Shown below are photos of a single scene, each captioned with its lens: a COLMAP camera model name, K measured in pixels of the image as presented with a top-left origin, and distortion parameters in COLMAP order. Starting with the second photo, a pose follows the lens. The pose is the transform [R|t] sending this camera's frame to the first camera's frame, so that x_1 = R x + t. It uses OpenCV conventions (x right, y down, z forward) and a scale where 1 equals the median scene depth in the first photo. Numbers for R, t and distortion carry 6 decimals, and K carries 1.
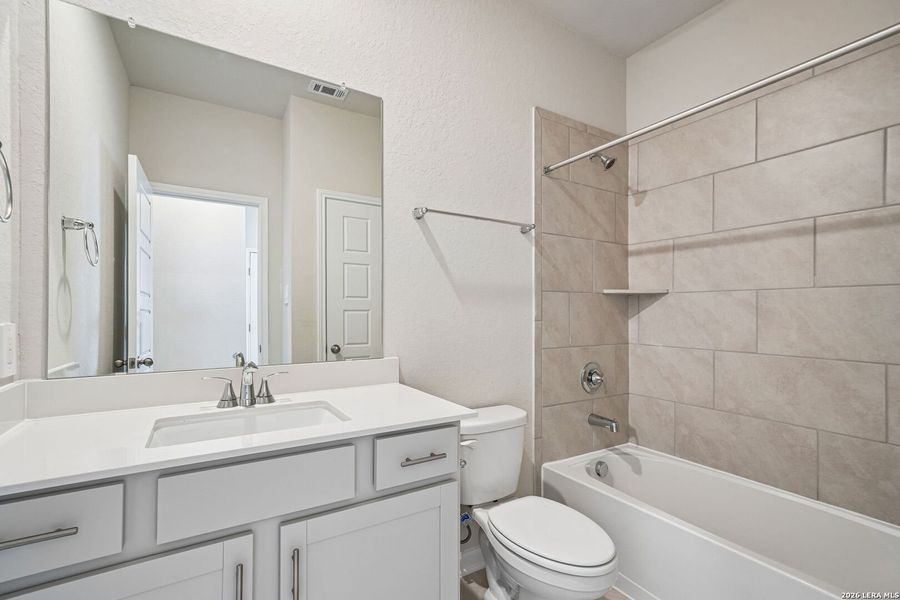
lens RADIAL K [[417.4, 0, 448.8], [0, 417.4, 304.7], [0, 0, 1]] dist [0.001215, 0.000320]
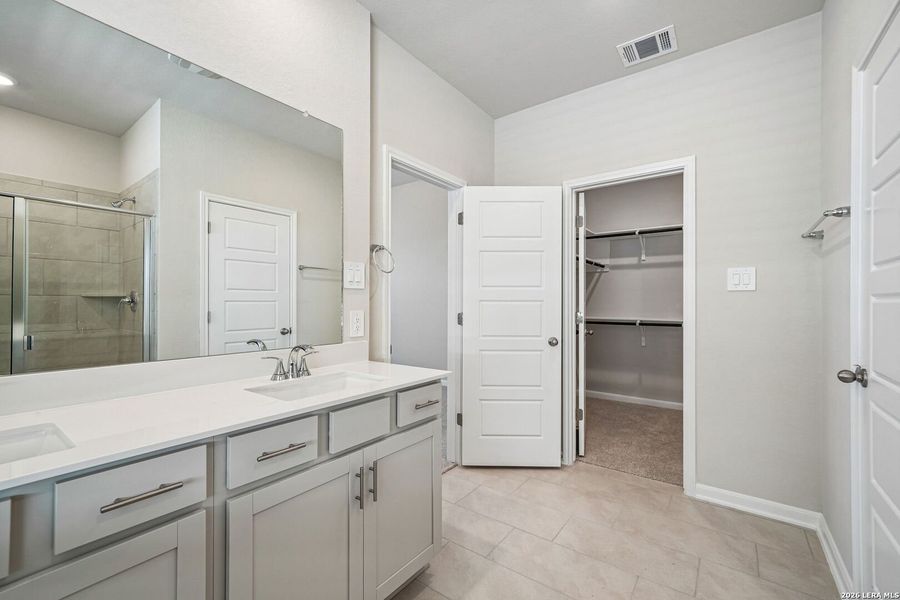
lens RADIAL K [[417.4, 0, 448.8], [0, 417.4, 304.7], [0, 0, 1]] dist [0.001215, 0.000320]
pose [[0.912701, 0.007539, 0.408557, -0.561808], [-0.014601, 0.999793, 0.014169, -0.012911], [-0.408366, -0.018898, 0.912623, -0.377118]]
